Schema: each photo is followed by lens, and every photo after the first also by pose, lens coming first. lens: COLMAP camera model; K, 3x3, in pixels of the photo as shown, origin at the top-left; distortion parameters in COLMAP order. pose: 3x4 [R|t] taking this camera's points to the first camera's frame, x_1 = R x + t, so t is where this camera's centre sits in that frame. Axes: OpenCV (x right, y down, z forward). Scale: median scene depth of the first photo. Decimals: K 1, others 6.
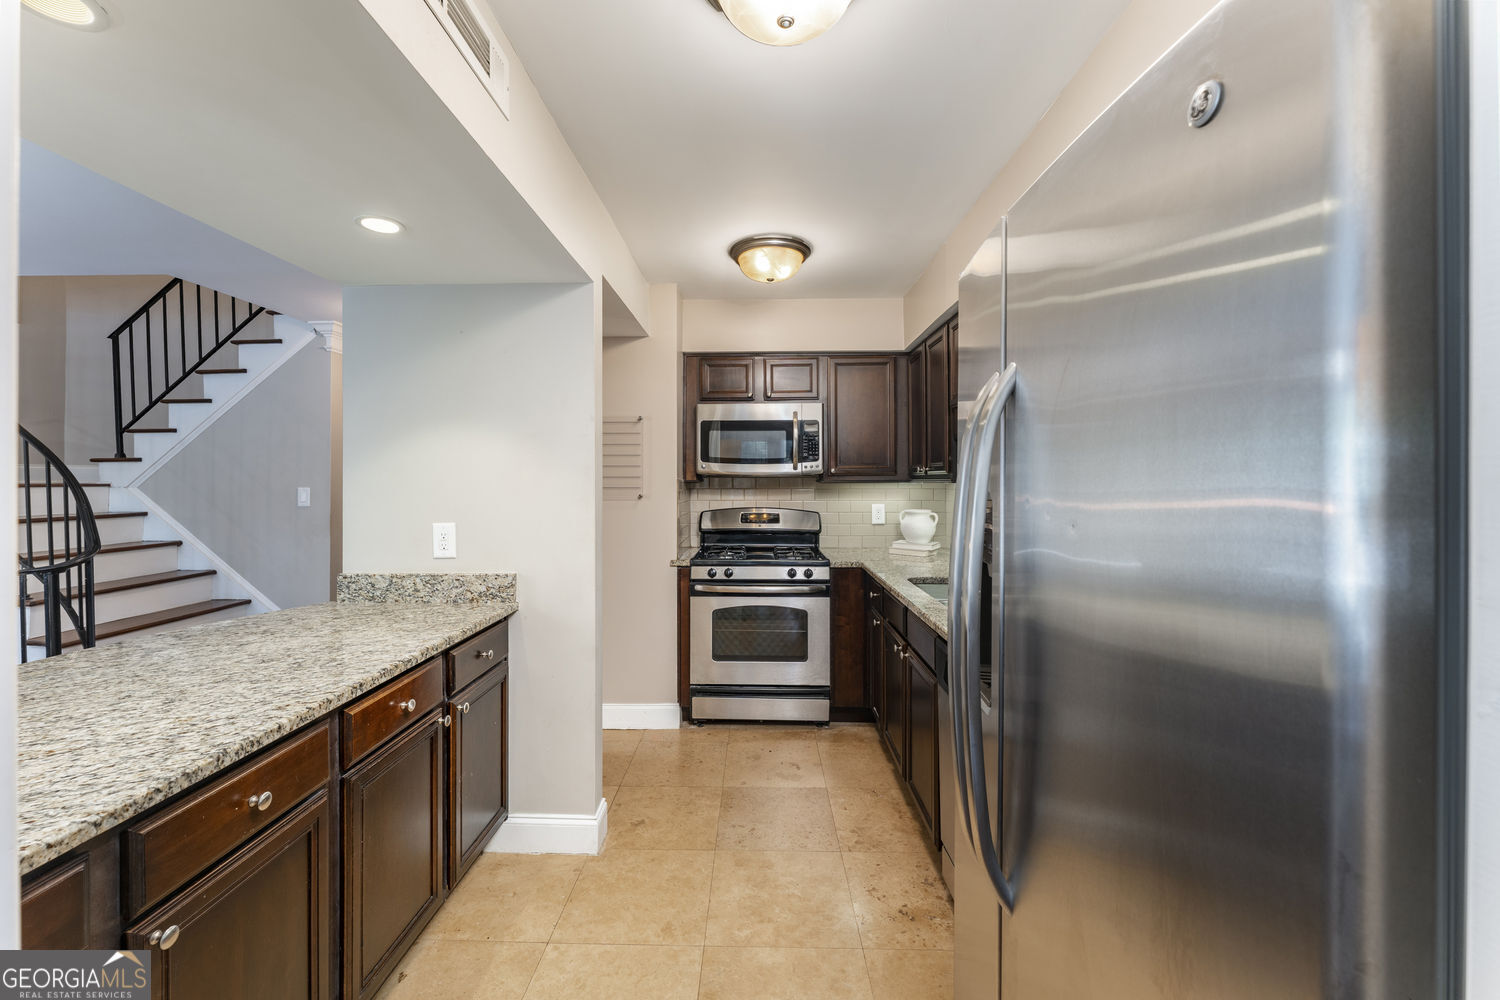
lens RADIAL K [[594.3, 0, 743.4], [0, 594.3, 478.6], [0, 0, 1]] dist [-0.000679, -0.000135]
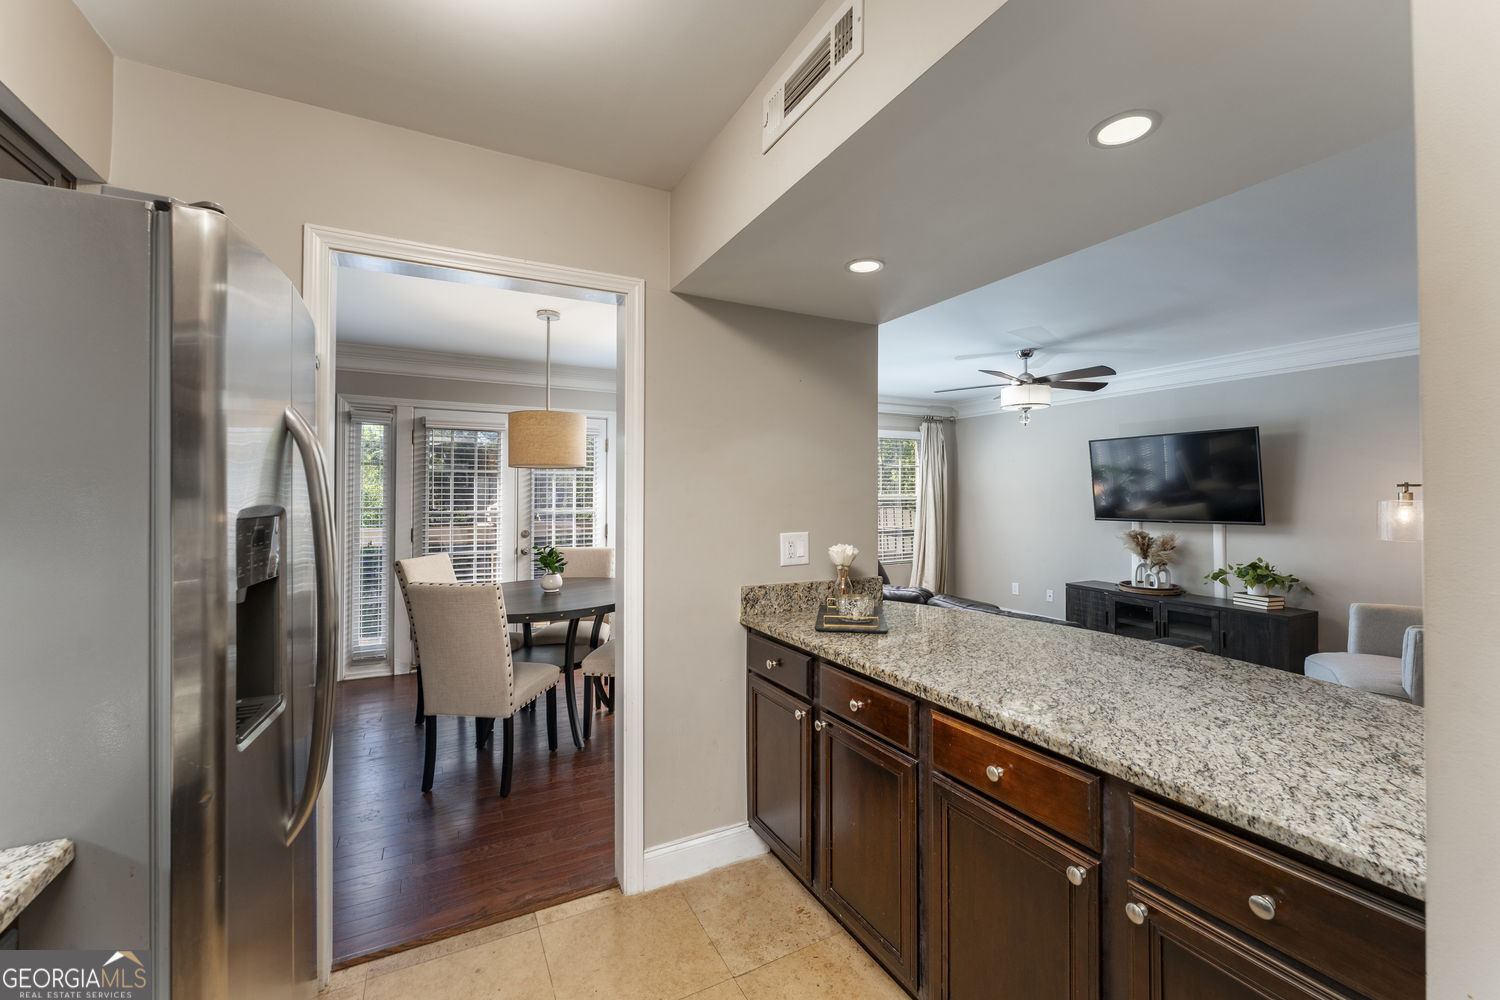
lens RADIAL K [[601.8, 0, 746.0], [0, 601.8, 487.5], [0, 0, 1]] dist [-0.001018, -0.000257]
pose [[-0.871877, -0.005775, -0.489690, 0.071058], [0.003138, 0.999844, -0.017378, 0.000459], [0.489714, -0.016688, -0.871723, 0.751422]]
